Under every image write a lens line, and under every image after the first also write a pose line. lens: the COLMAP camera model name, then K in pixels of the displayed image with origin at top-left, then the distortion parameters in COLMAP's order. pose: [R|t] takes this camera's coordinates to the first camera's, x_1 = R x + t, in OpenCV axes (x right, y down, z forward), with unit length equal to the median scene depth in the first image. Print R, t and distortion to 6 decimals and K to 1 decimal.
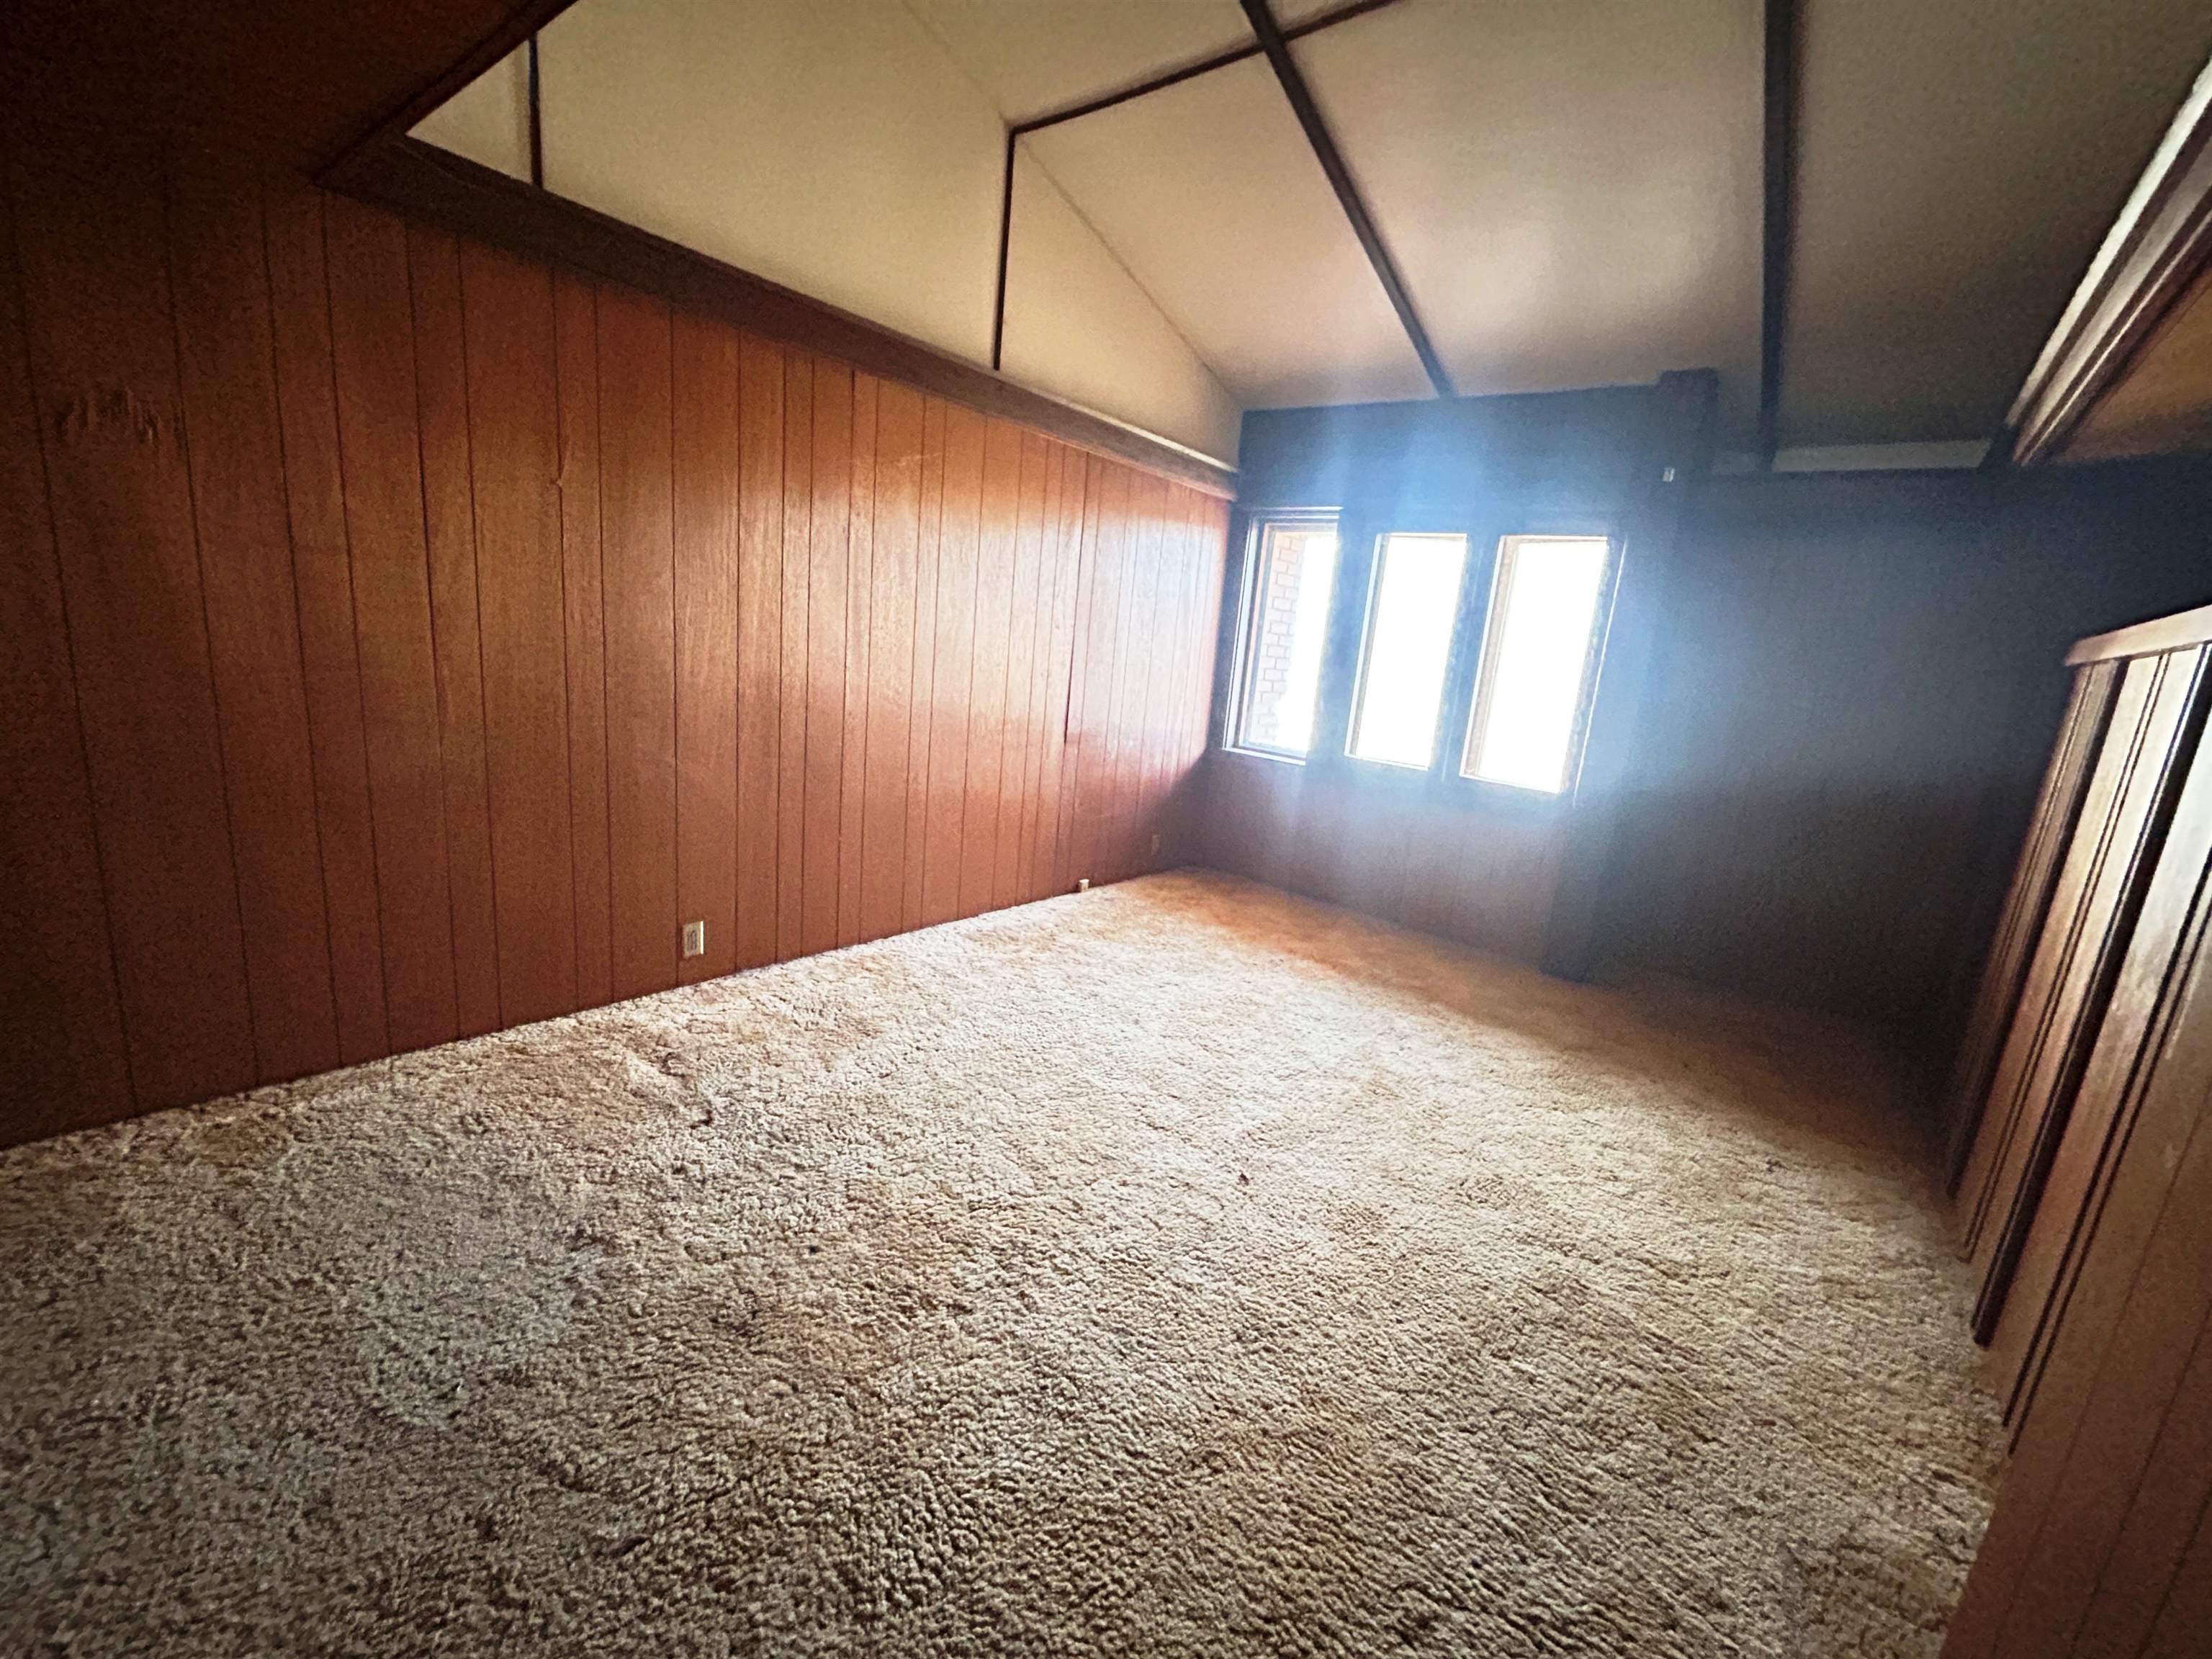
lens RADIAL K [[894.5, 0, 1103.0], [0, 894.5, 833.9], [0, 0, 1]] dist [-0.006585, 0.000663]
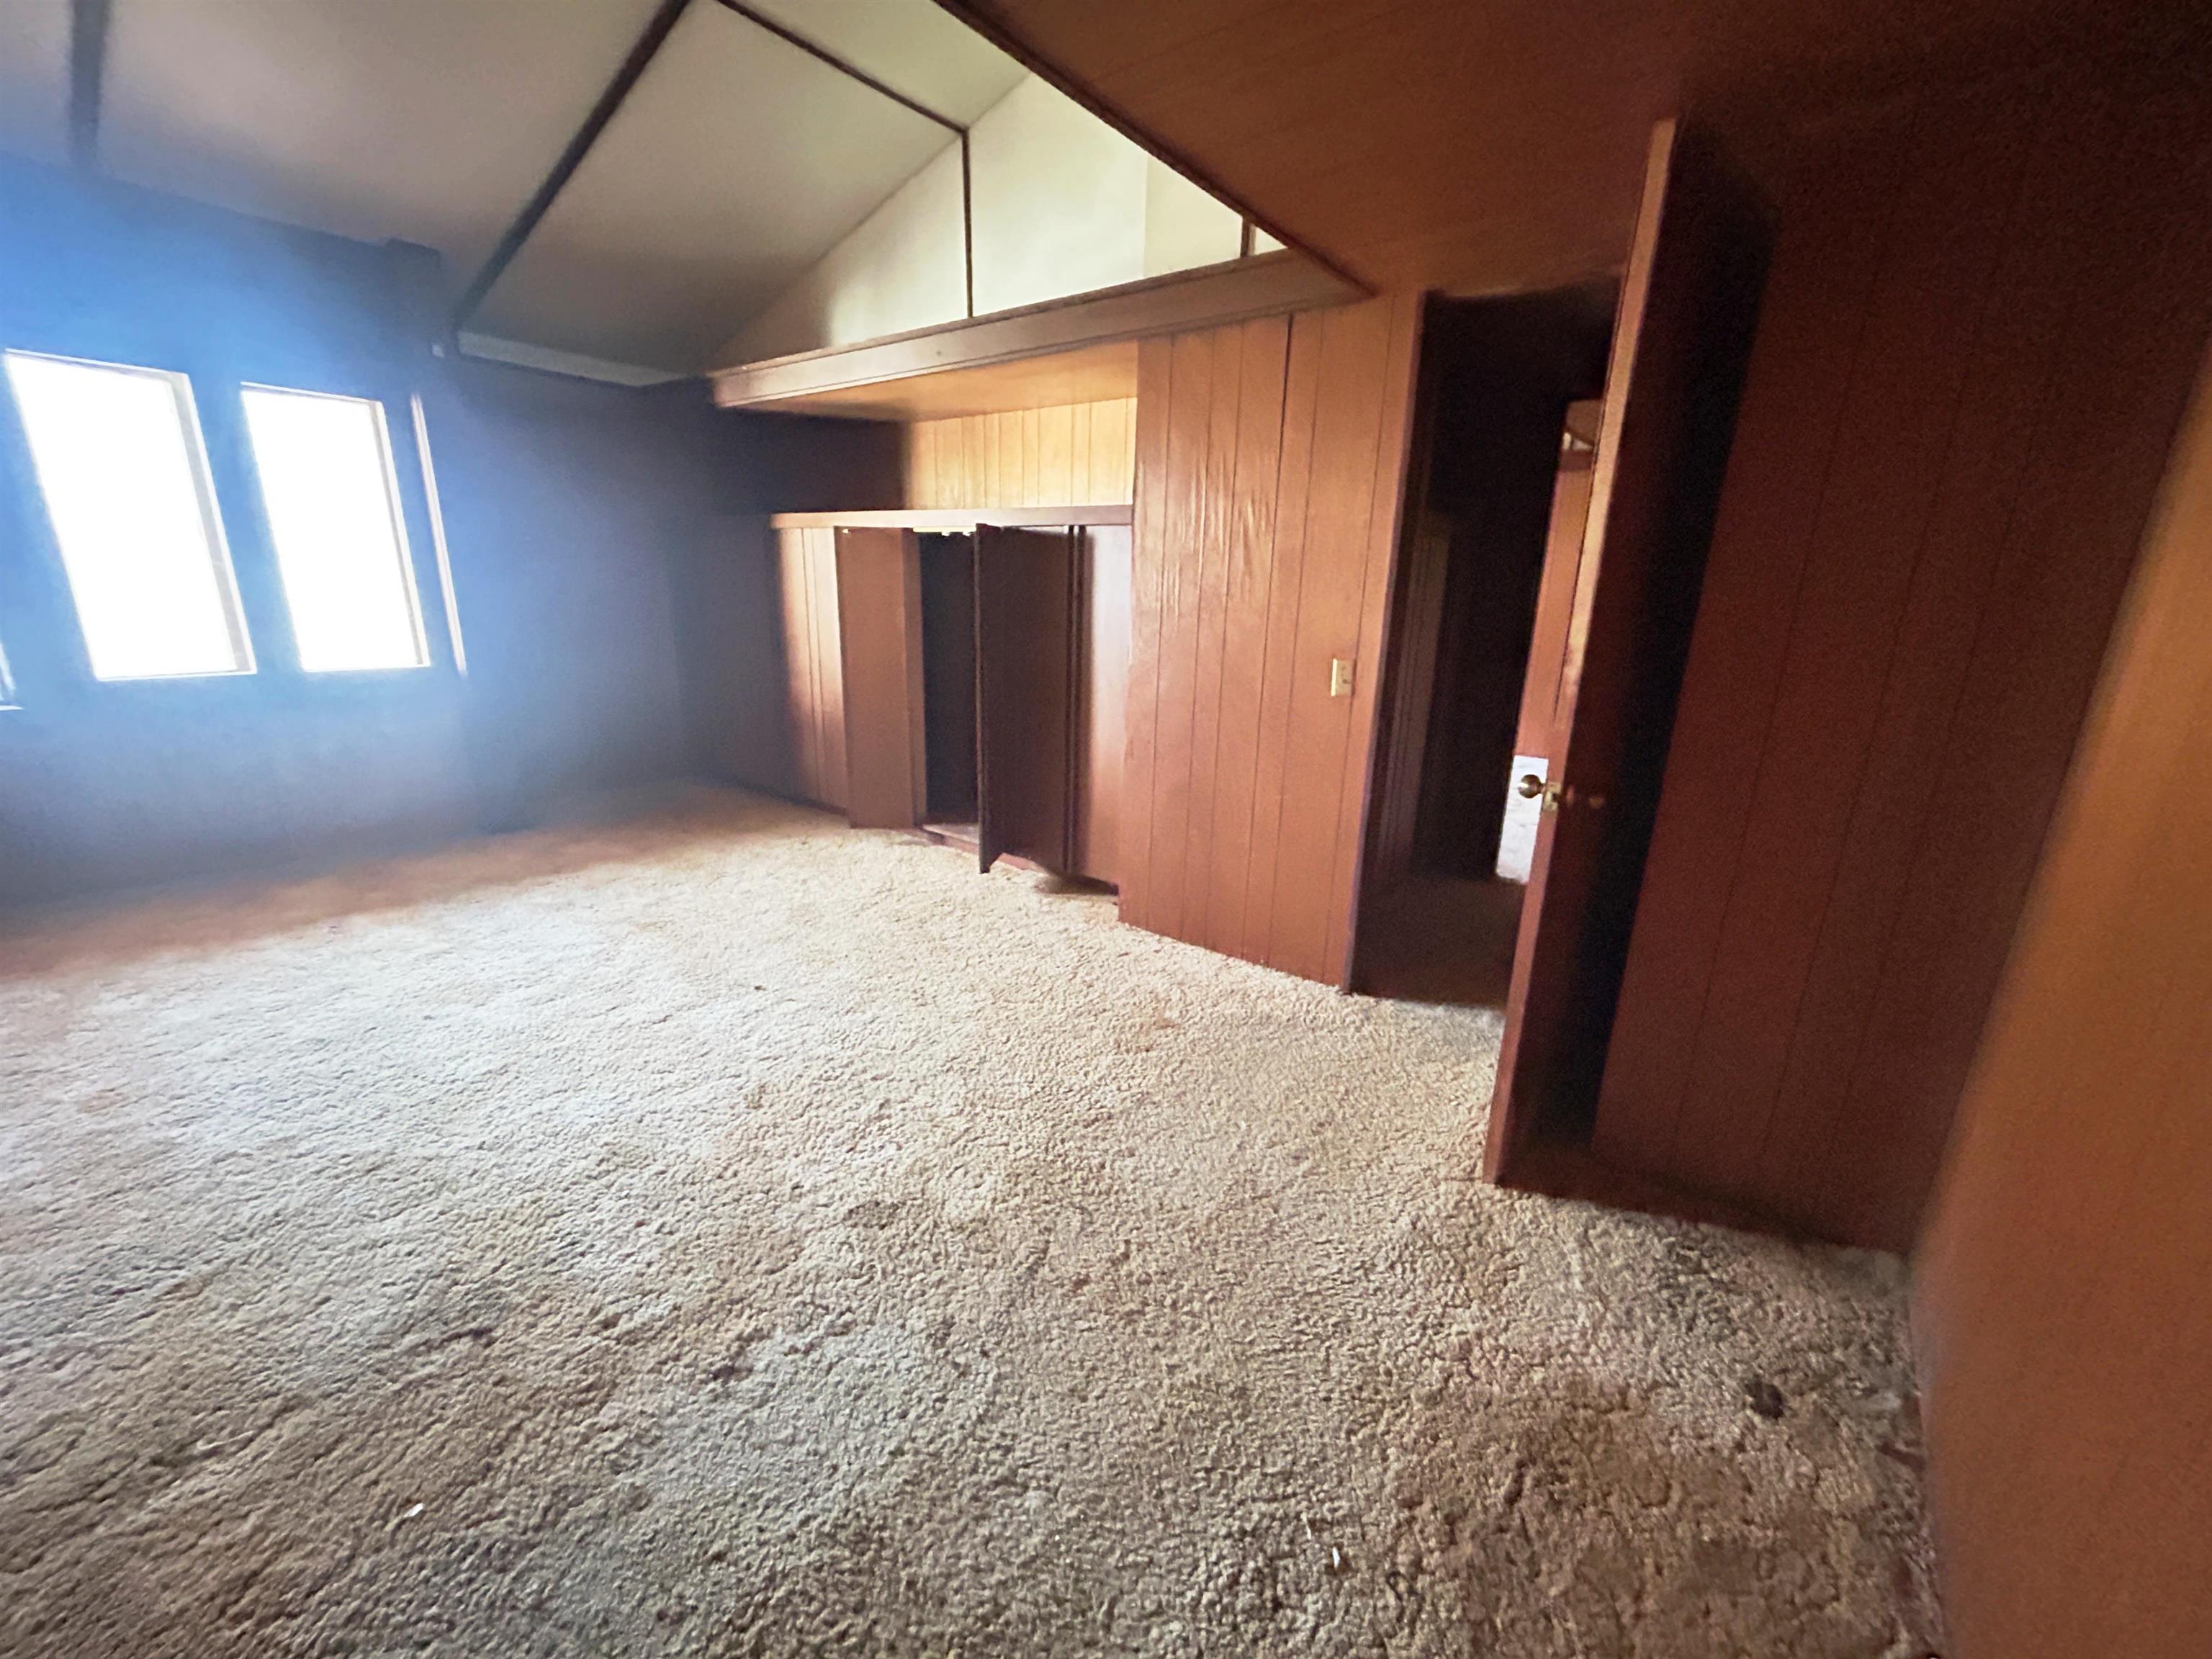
lens RADIAL K [[894.5, 0, 1098.3], [0, 894.5, 832.1], [0, 0, 1]] dist [-0.006585, 0.000663]
pose [[-0.028860, -0.365032, 0.930547, -0.718546], [0.182867, 0.913296, 0.363937, -0.141187], [-0.982714, 0.180669, 0.040395, 0.335097]]
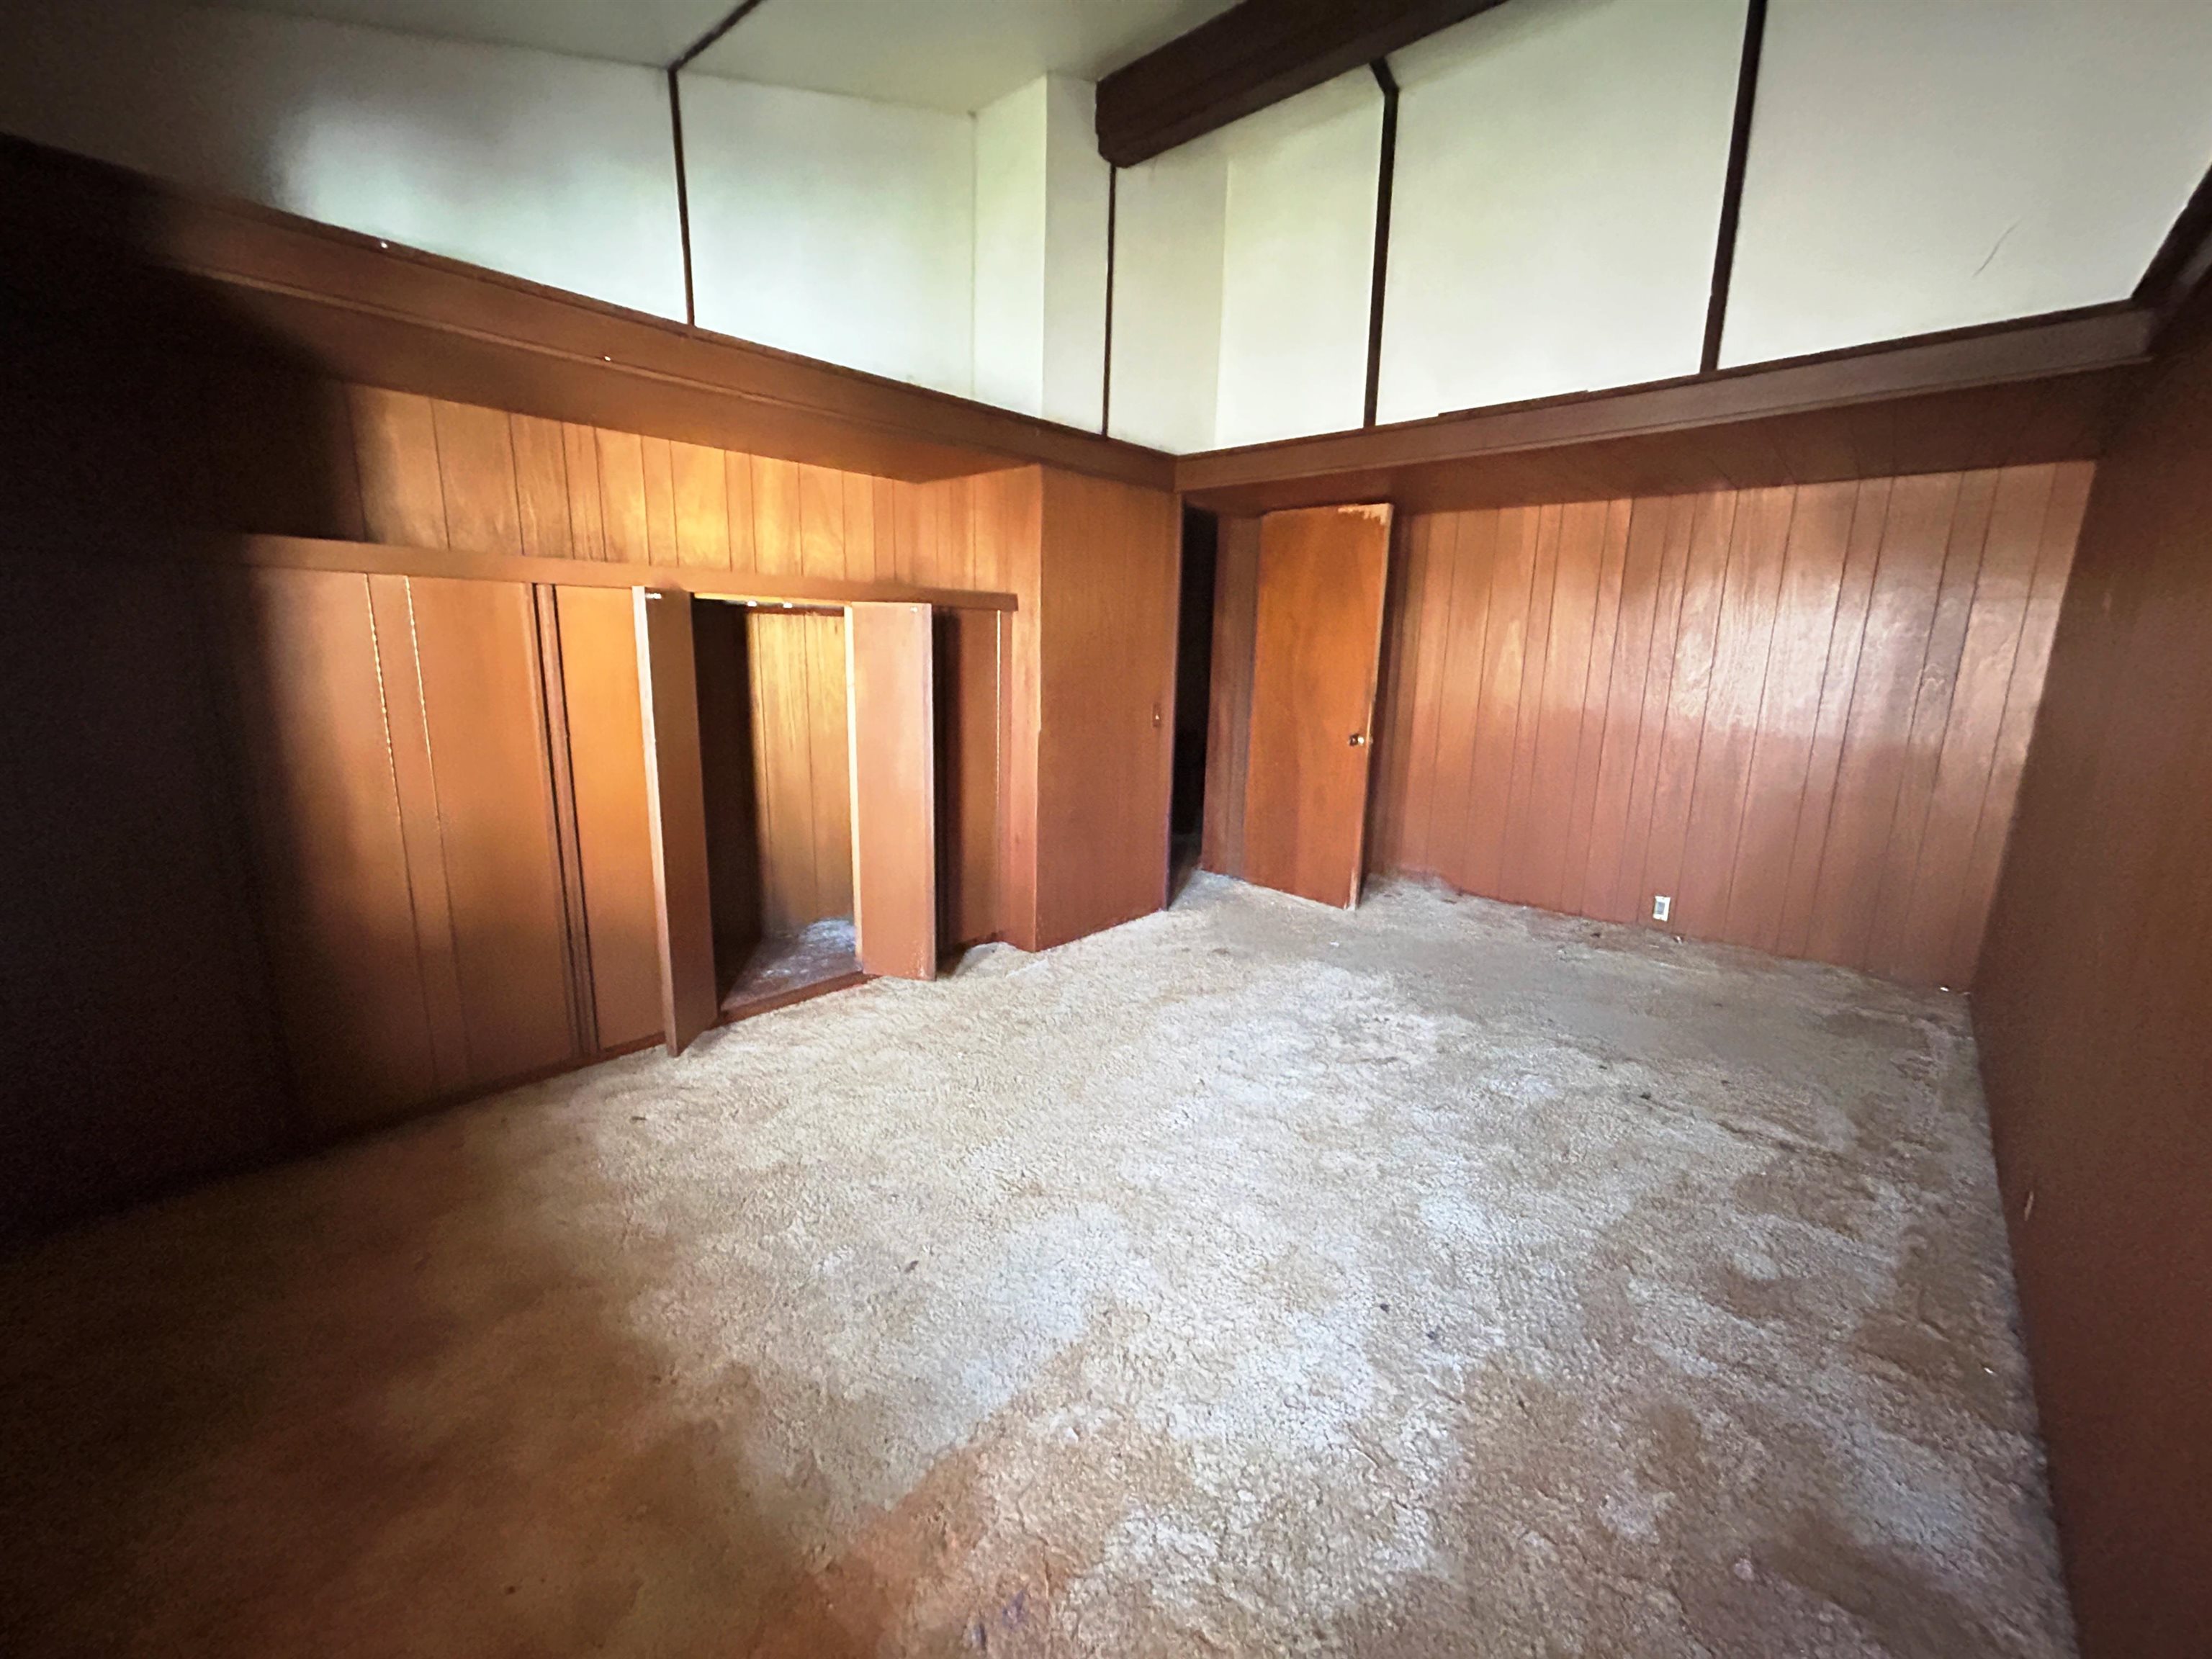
lens RADIAL K [[894.5, 0, 1103.3], [0, 894.5, 822.9], [0, 0, 1]] dist [-0.006585, 0.000663]
pose [[-0.992978, -0.117805, 0.010785, 0.238625], [-0.103572, 0.909807, 0.401900, -0.321056], [-0.057158, 0.397961, -0.915620, 1.508559]]
